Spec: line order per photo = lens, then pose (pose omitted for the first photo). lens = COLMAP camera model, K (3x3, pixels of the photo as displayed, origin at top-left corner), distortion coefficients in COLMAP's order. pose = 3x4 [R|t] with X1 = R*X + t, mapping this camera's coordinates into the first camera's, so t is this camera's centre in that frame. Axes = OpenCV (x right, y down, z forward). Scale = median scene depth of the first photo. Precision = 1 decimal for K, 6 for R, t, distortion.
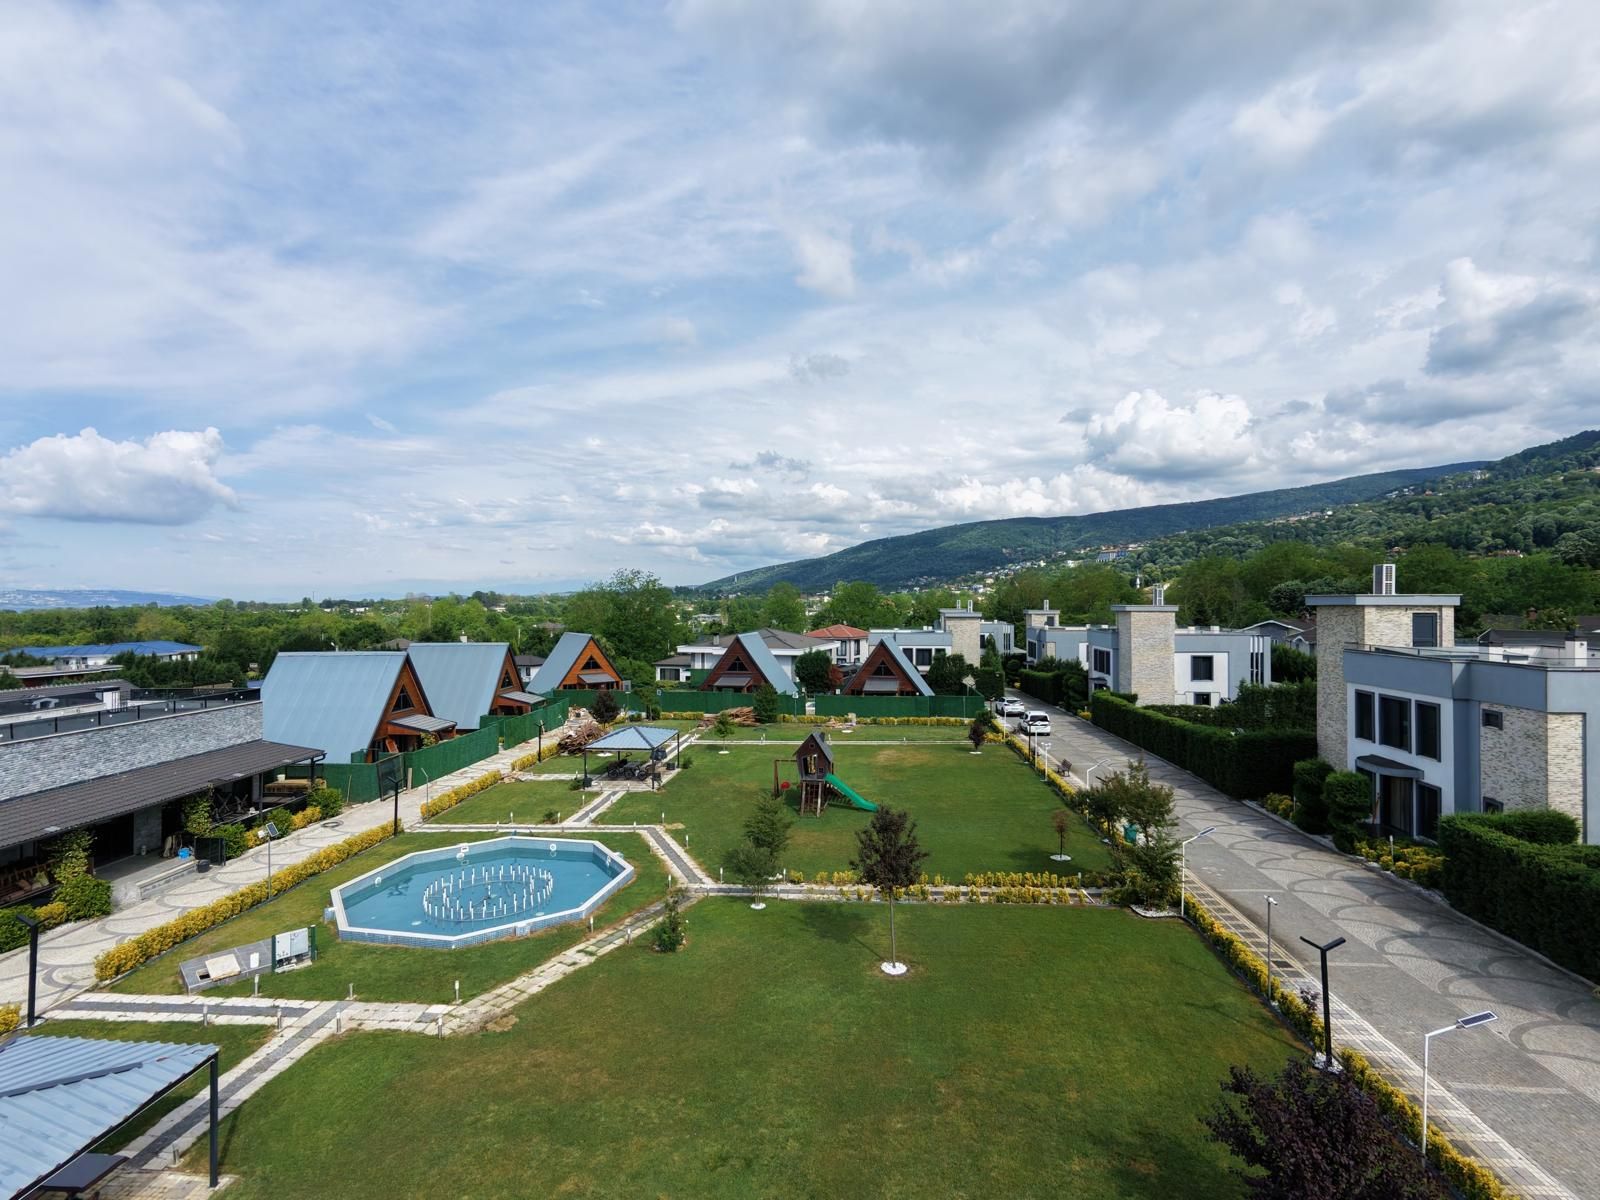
lens RADIAL K [[770.8, 0, 800.9], [0, 770.8, 592.5], [0, 0, 1]] dist [0.002221, -0.002058]
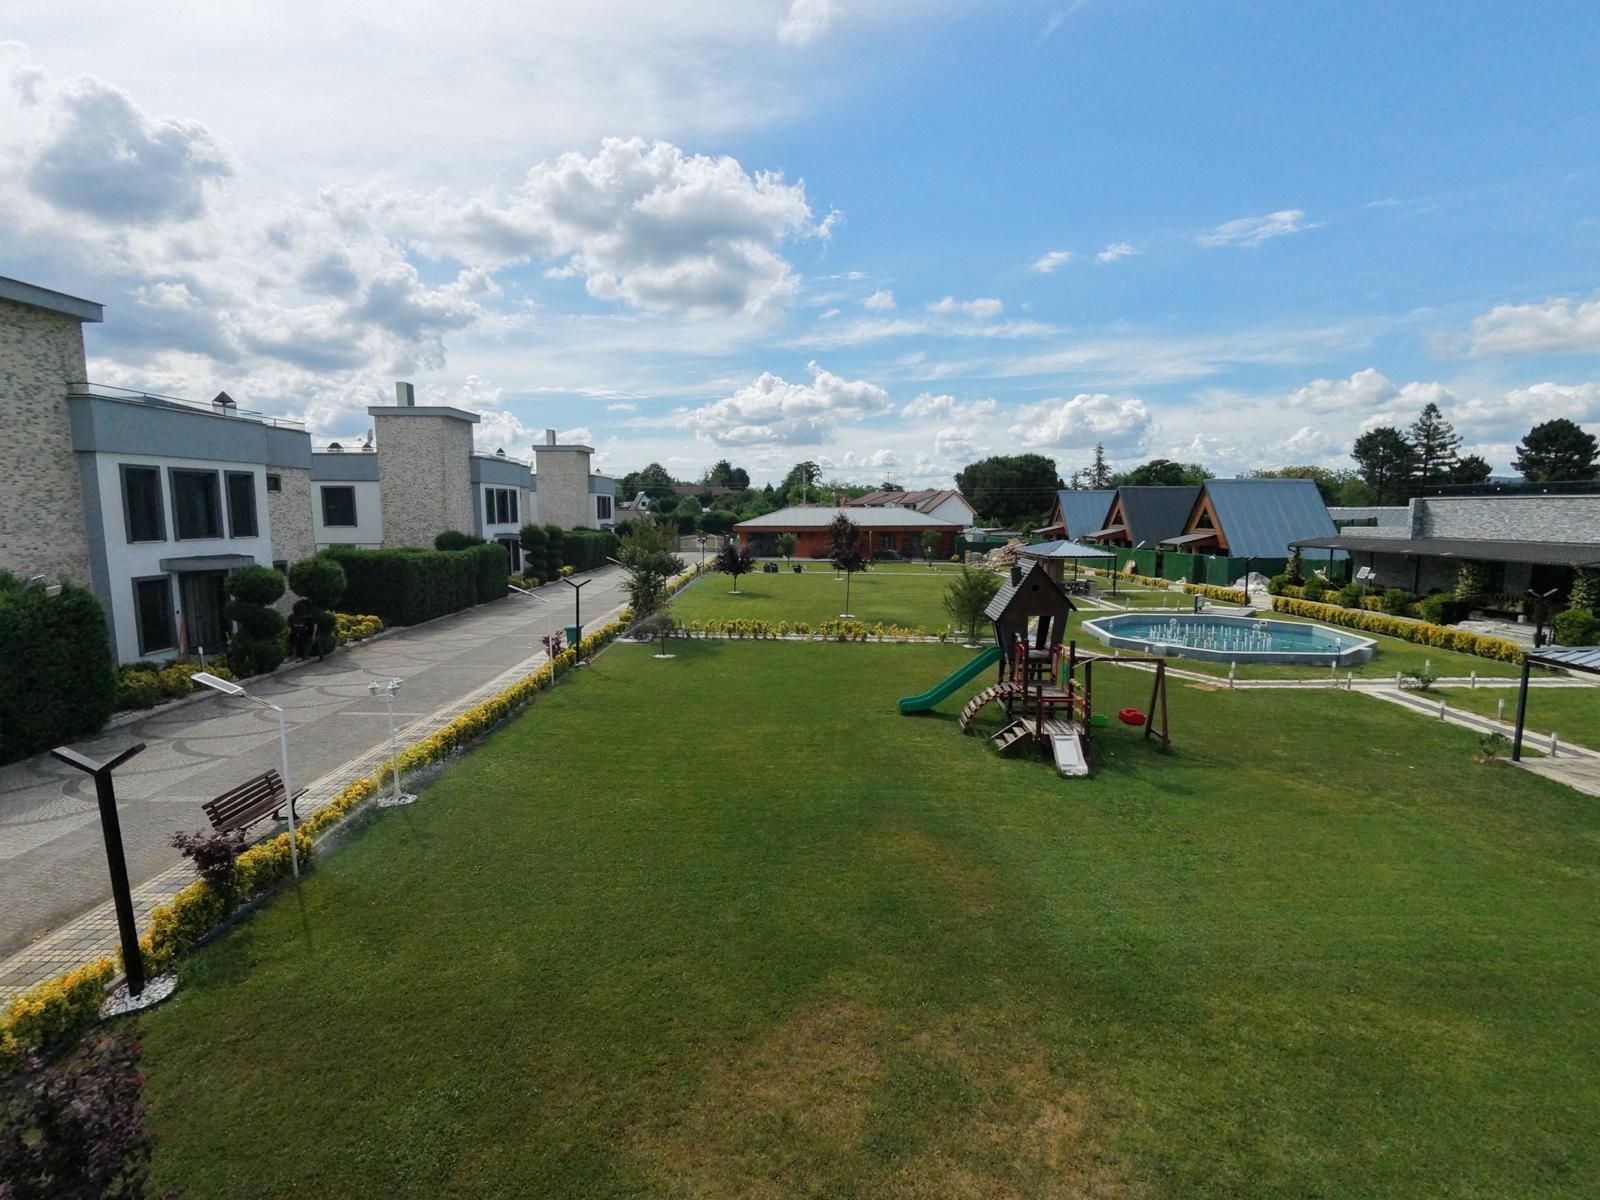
lens RADIAL K [[770.8, 0, 801.4], [0, 770.8, 602.5], [0, 0, 1]] dist [0.002221, -0.002058]
pose [[-0.997684, -0.003941, -0.067899, 0.139891], [-0.011464, 0.993780, 0.110767, 0.103253], [0.067040, 0.111289, -0.991524, 1.064906]]
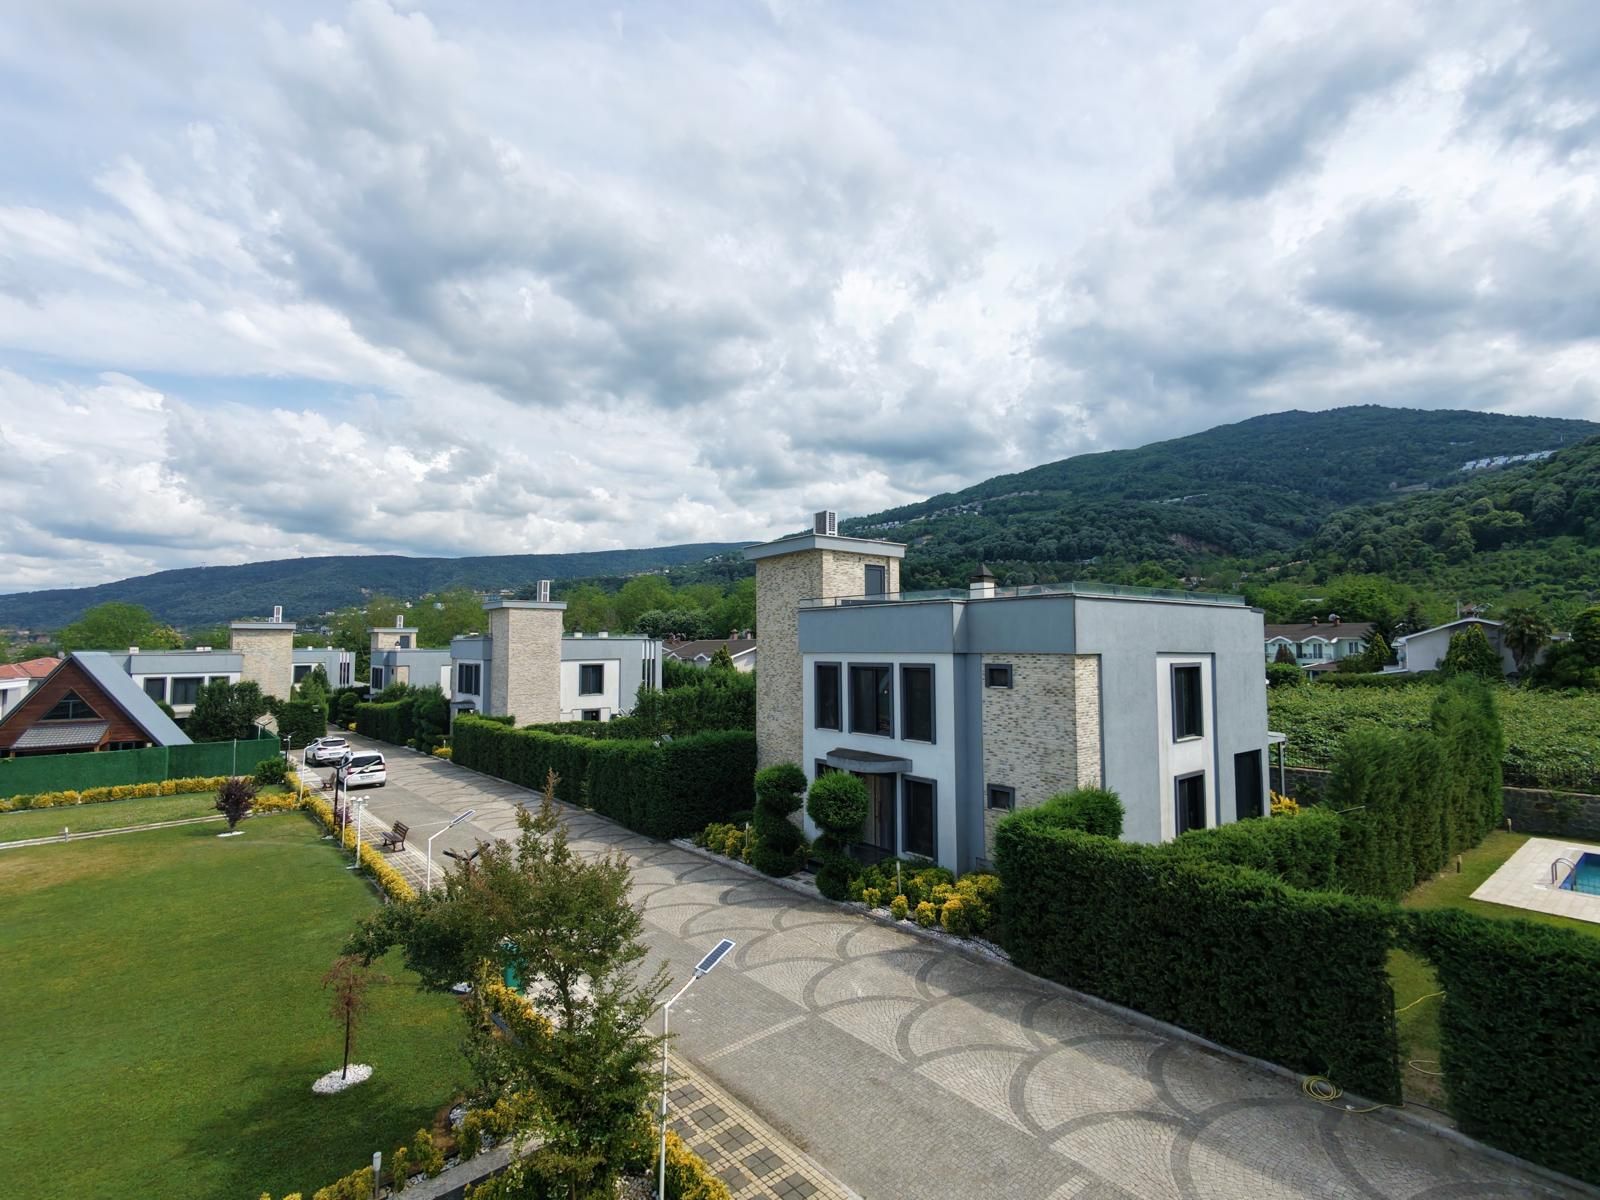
lens RADIAL K [[770.8, 0, 803.5], [0, 770.8, 600.0], [0, 0, 1]] dist [0.002221, -0.002058]
pose [[0.713236, 0.036114, 0.699993, 0.125461], [-0.002231, 0.998784, -0.049256, 0.066089], [-0.700920, 0.033569, 0.712449, 0.310130]]
